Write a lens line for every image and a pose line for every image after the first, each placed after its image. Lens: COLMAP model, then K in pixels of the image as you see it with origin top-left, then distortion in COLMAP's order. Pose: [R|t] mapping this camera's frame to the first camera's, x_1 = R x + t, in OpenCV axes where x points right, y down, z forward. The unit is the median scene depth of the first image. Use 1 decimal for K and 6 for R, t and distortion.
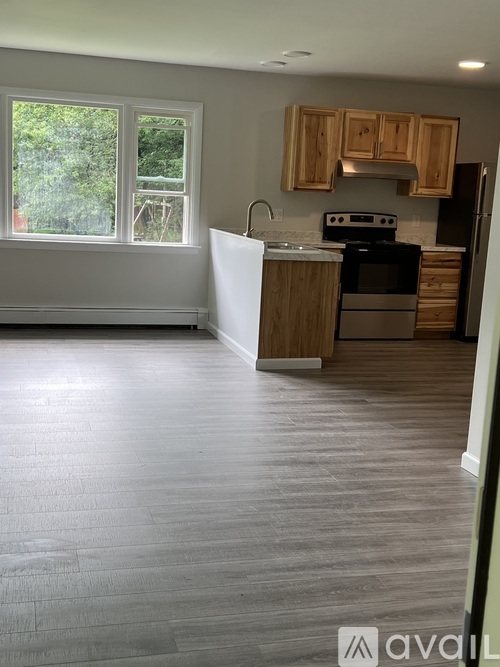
lens RADIAL K [[842.8, 0, 250.0], [0, 842.8, 333.5], [0, 0, 1]] dist [0.119928, -0.039264]
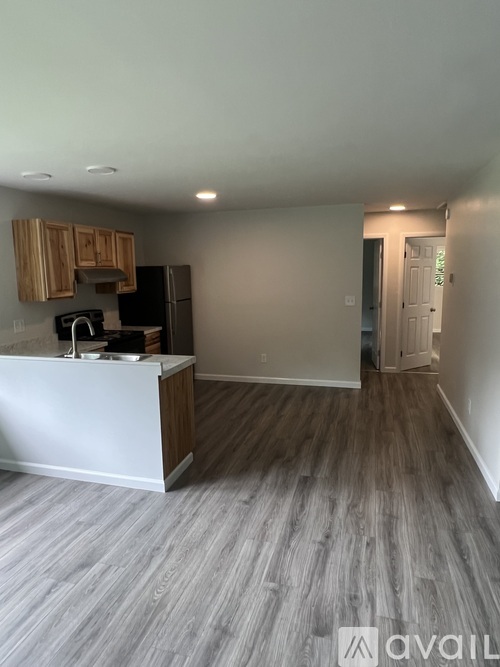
lens RADIAL K [[429.5, 0, 250.0], [0, 429.5, 333.5], [0, 0, 1]] dist [-0.005003, -0.001116]
pose [[0.518503, -0.185933, 0.834616, -0.257304], [0.188811, 0.976875, 0.100328, -0.133565], [-0.833970, 0.105564, 0.541619, 0.507527]]
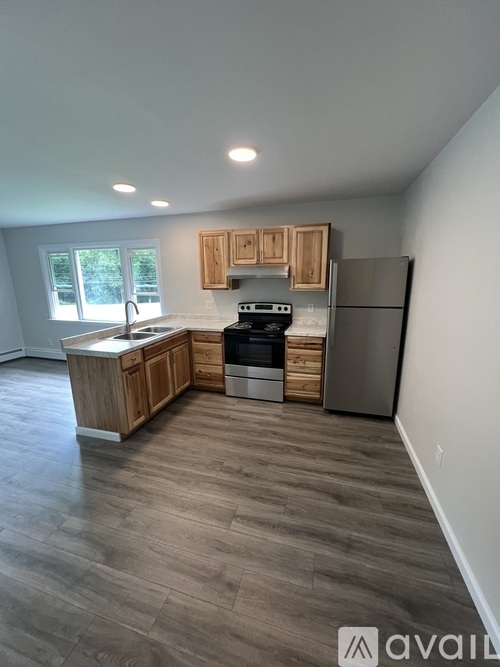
lens RADIAL K [[267.0, 0, 250.0], [0, 267.0, 333.5], [0, 0, 1]] dist [0.000842, 0.000053]
pose [[0.844076, 0.053210, -0.533576, 0.363663], [-0.036946, 0.998471, 0.041125, -0.113373], [0.534949, -0.014999, 0.844751, 0.638478]]
